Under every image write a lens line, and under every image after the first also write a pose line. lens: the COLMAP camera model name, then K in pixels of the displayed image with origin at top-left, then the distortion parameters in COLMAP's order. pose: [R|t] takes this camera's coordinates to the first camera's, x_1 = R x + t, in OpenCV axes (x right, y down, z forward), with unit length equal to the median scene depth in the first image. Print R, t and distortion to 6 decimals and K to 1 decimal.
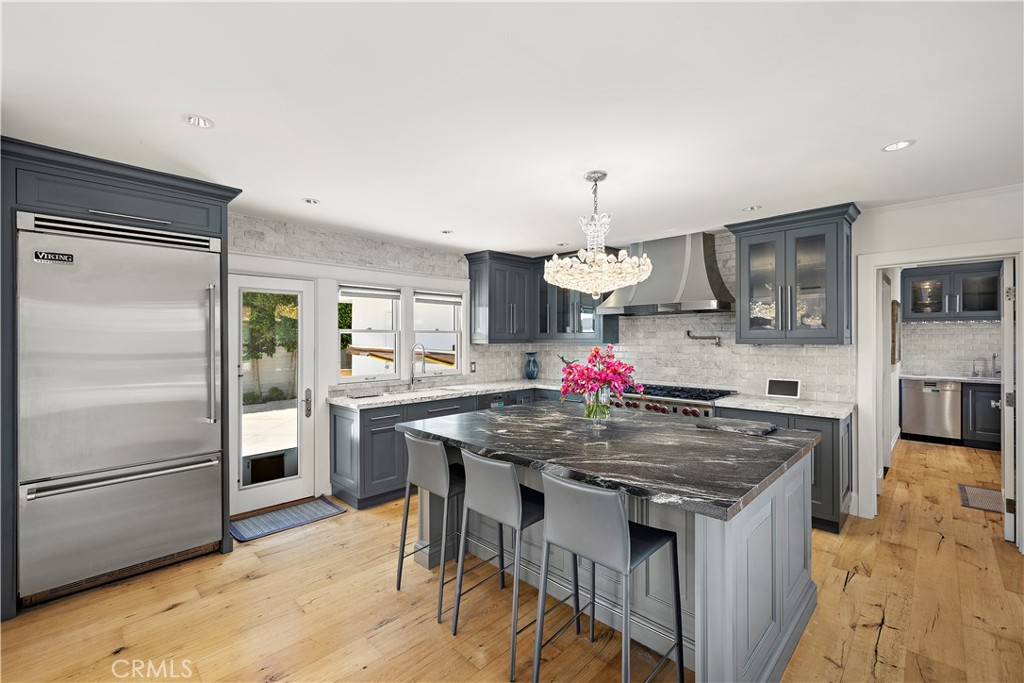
lens RADIAL K [[438.0, 0, 511.1], [0, 438.0, 340.7], [0, 0, 1]] dist [0.003028, 0.000251]
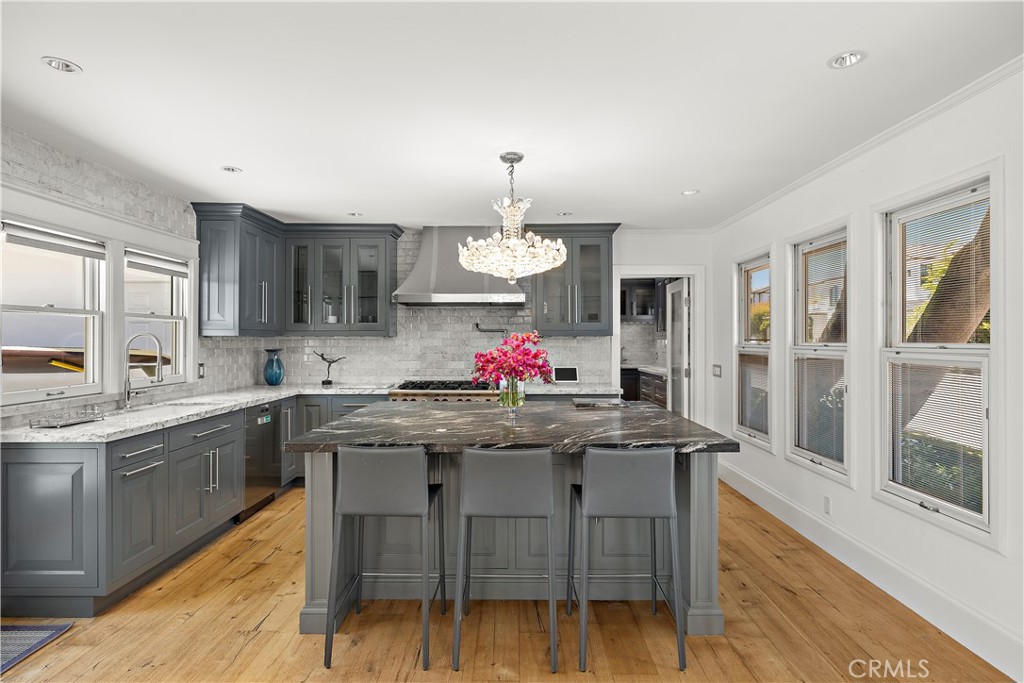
lens RADIAL K [[524.2, 0, 515.2], [0, 524.2, 340.7], [0, 0, 1]] dist [-0.002657, 0.000431]
pose [[0.714093, 0.000730, 0.700050, -0.369798], [0.002055, 0.999993, -0.003139, 0.020955], [-0.700047, 0.003681, 0.714087, 0.099900]]
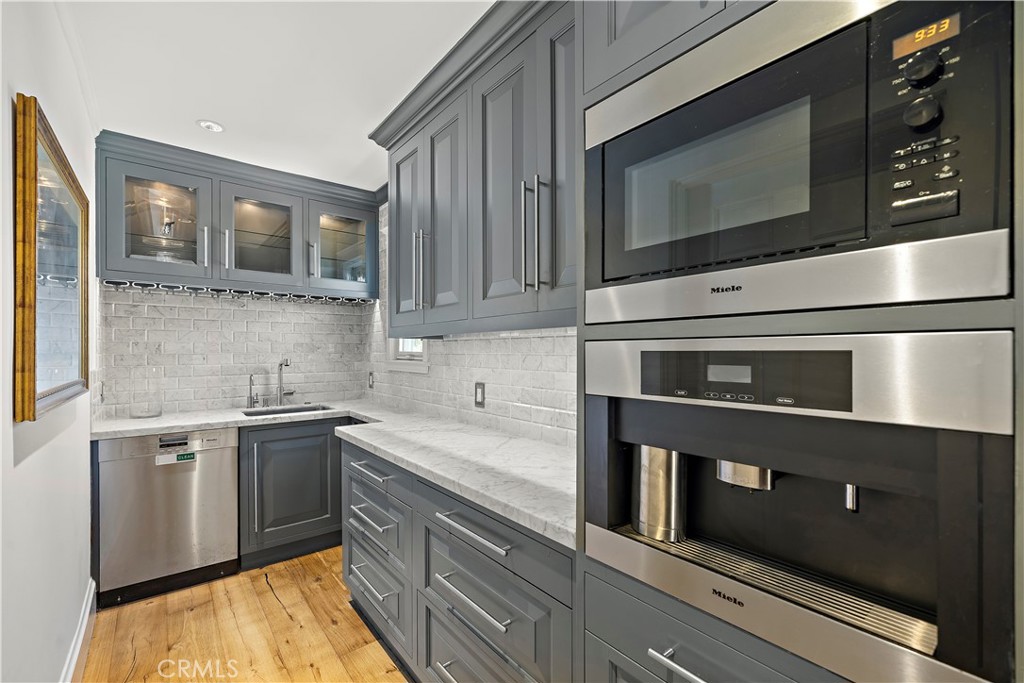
lens RADIAL K [[438.0, 0, 512.1], [0, 438.0, 349.4], [0, 0, 1]] dist [0.003028, 0.000251]
pose [[0.124089, -0.002233, 0.992269, 0.487267], [0.005517, 0.999984, 0.001561, 0.014289], [-0.992256, 0.005281, 0.124100, 0.525691]]
